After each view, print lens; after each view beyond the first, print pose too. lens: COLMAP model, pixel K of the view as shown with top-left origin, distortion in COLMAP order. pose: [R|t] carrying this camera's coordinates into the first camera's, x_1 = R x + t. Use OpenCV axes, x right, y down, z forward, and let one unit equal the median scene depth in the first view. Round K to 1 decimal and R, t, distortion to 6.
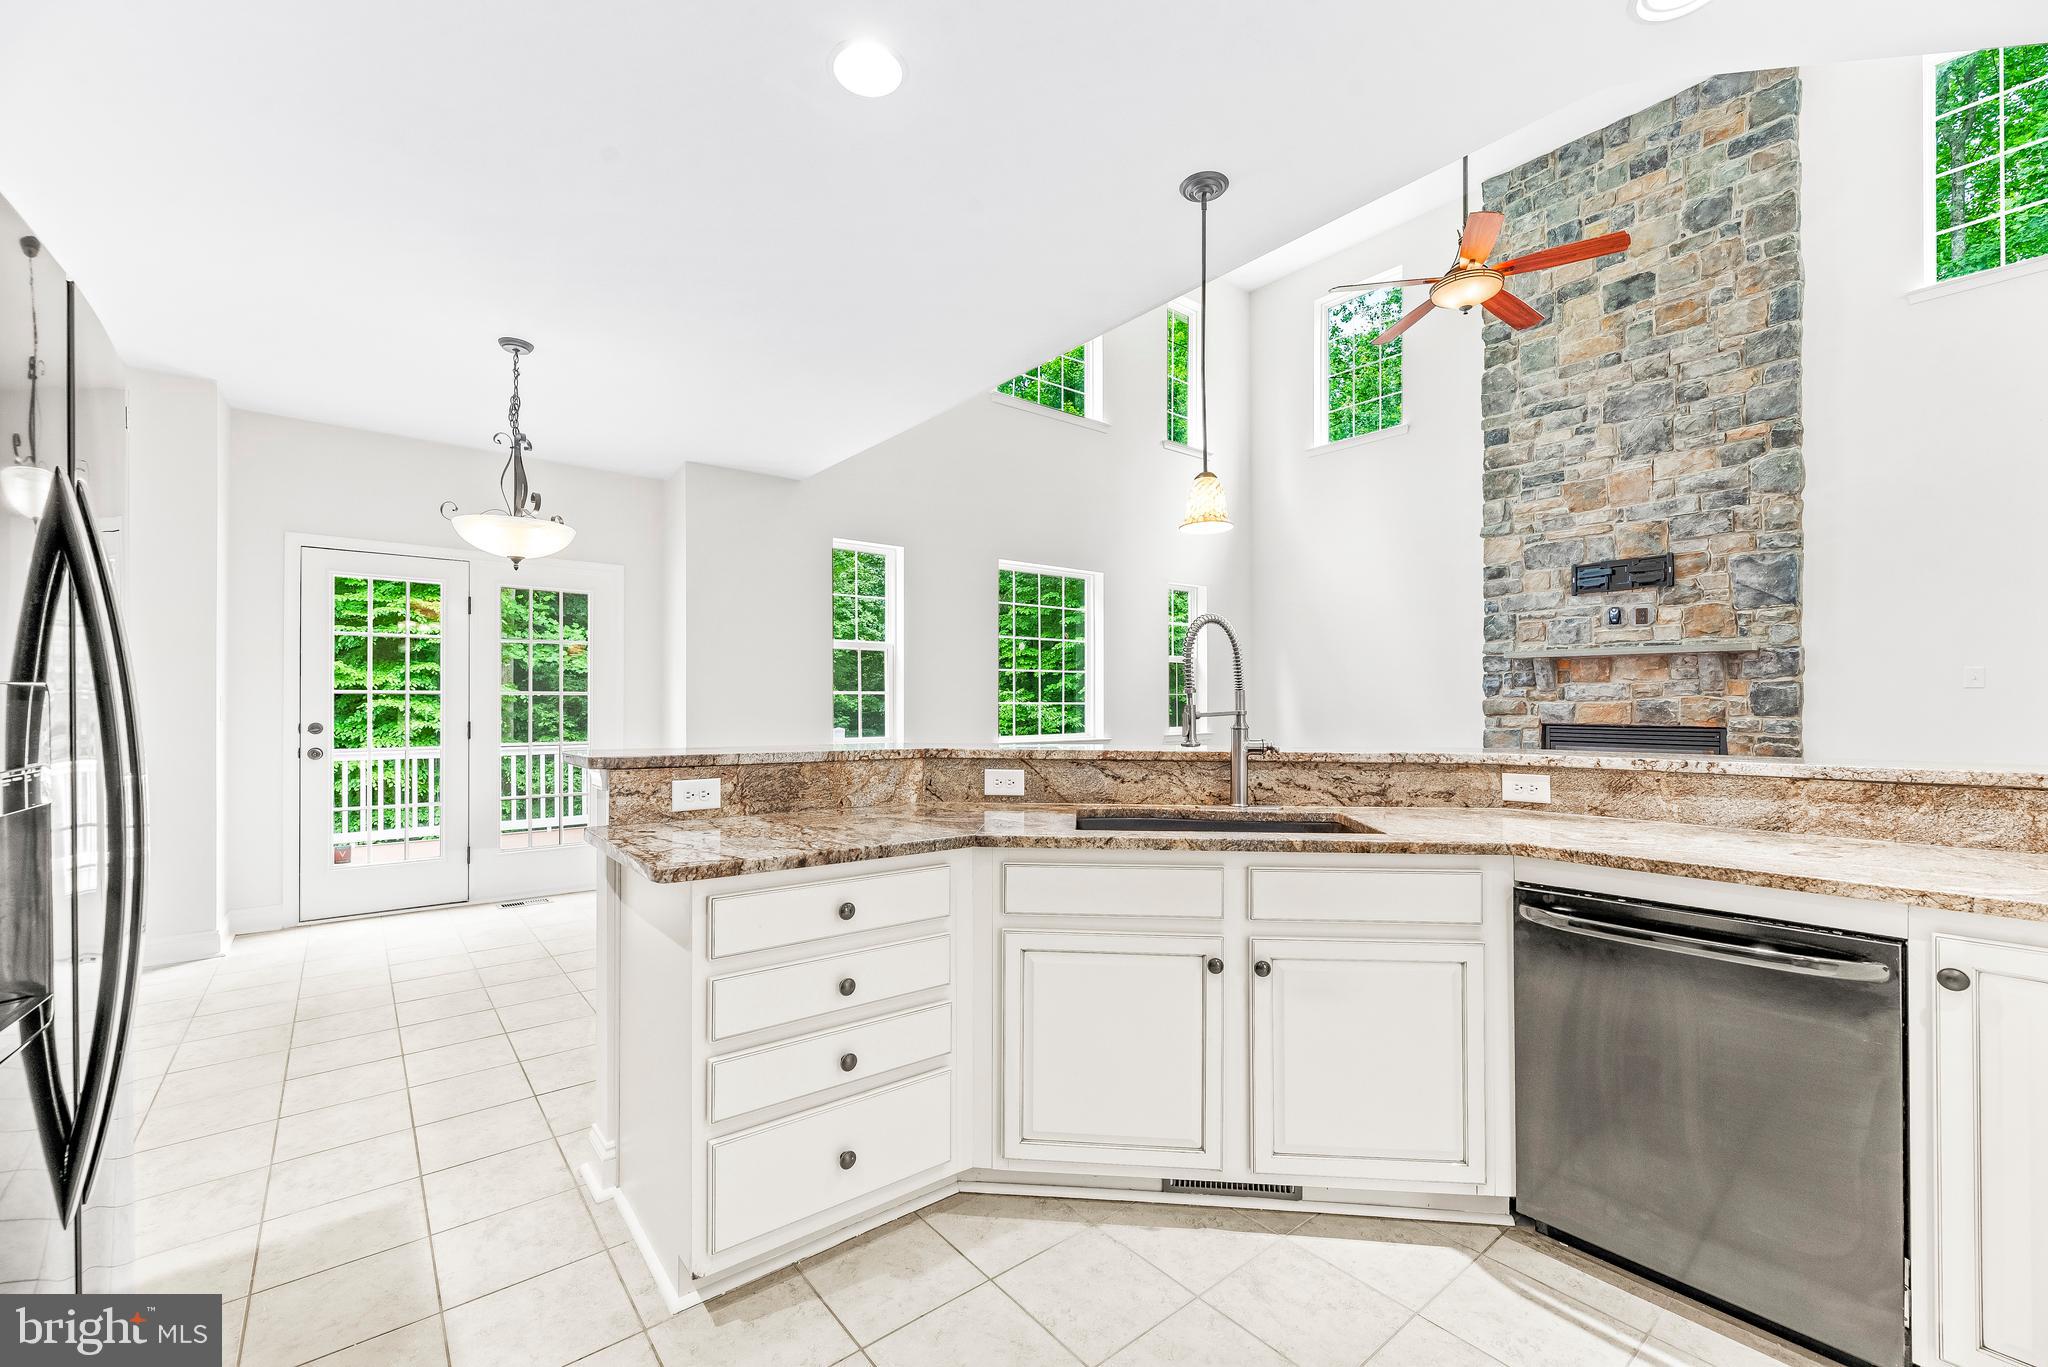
lens RADIAL K [[827.4, 0, 1013.0], [0, 827.4, 702.1], [0, 0, 1]] dist [-0.004093, -0.000245]
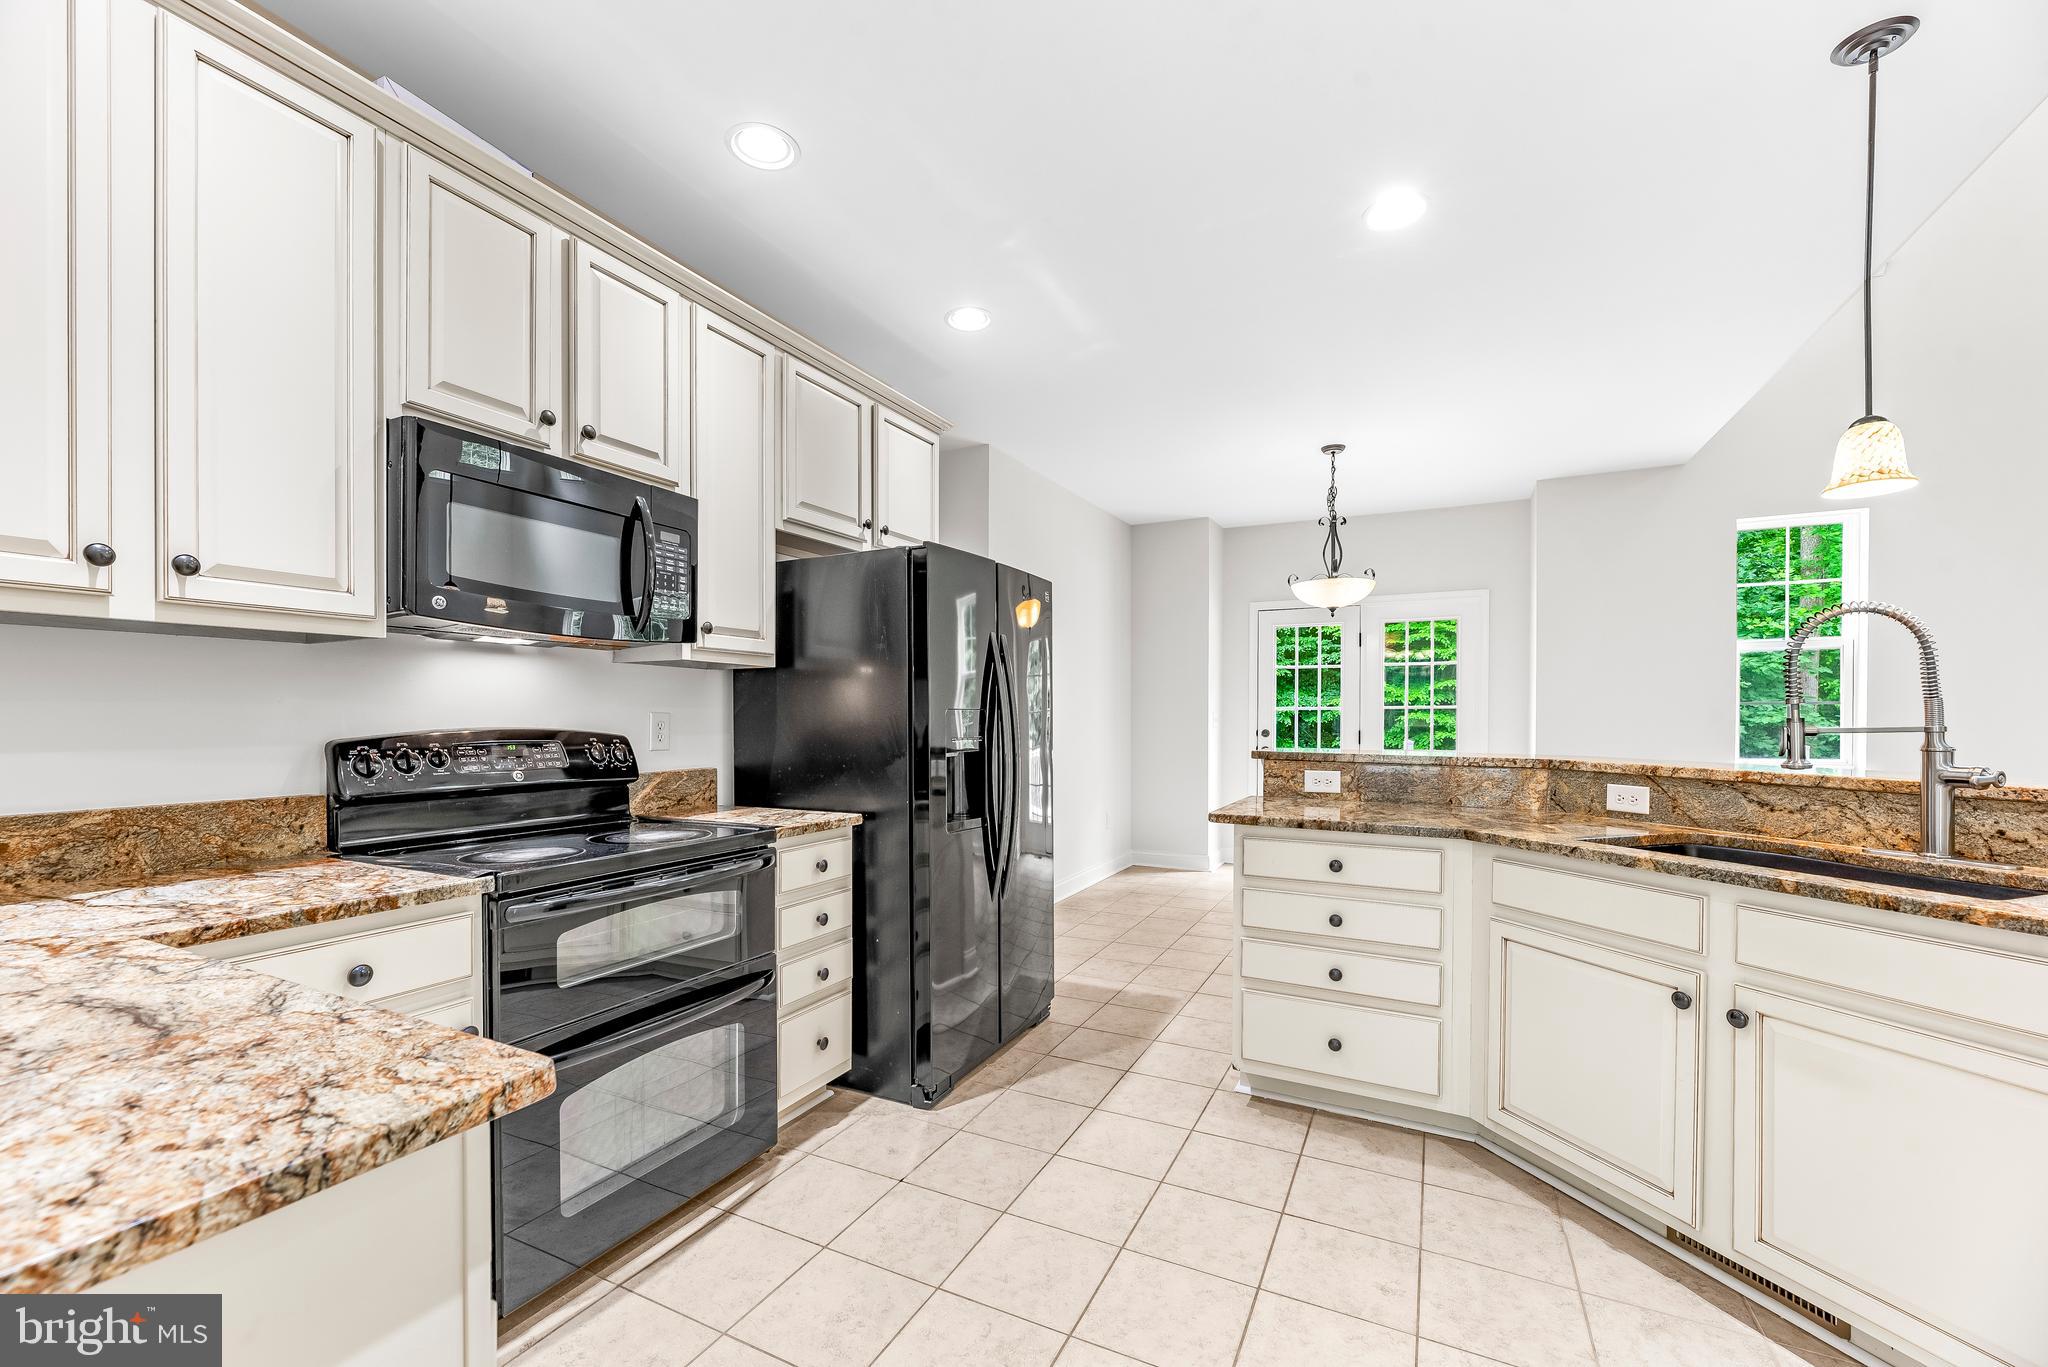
lens RADIAL K [[837.4, 0, 1013.2], [0, 837.4, 727.1], [0, 0, 1]] dist [-0.000166, -0.000111]
pose [[0.412096, 0.011686, -0.911065, 0.272460], [0.001193, 0.999910, 0.013366, 0.000114], [0.911139, -0.006595, 0.412045, -0.022092]]
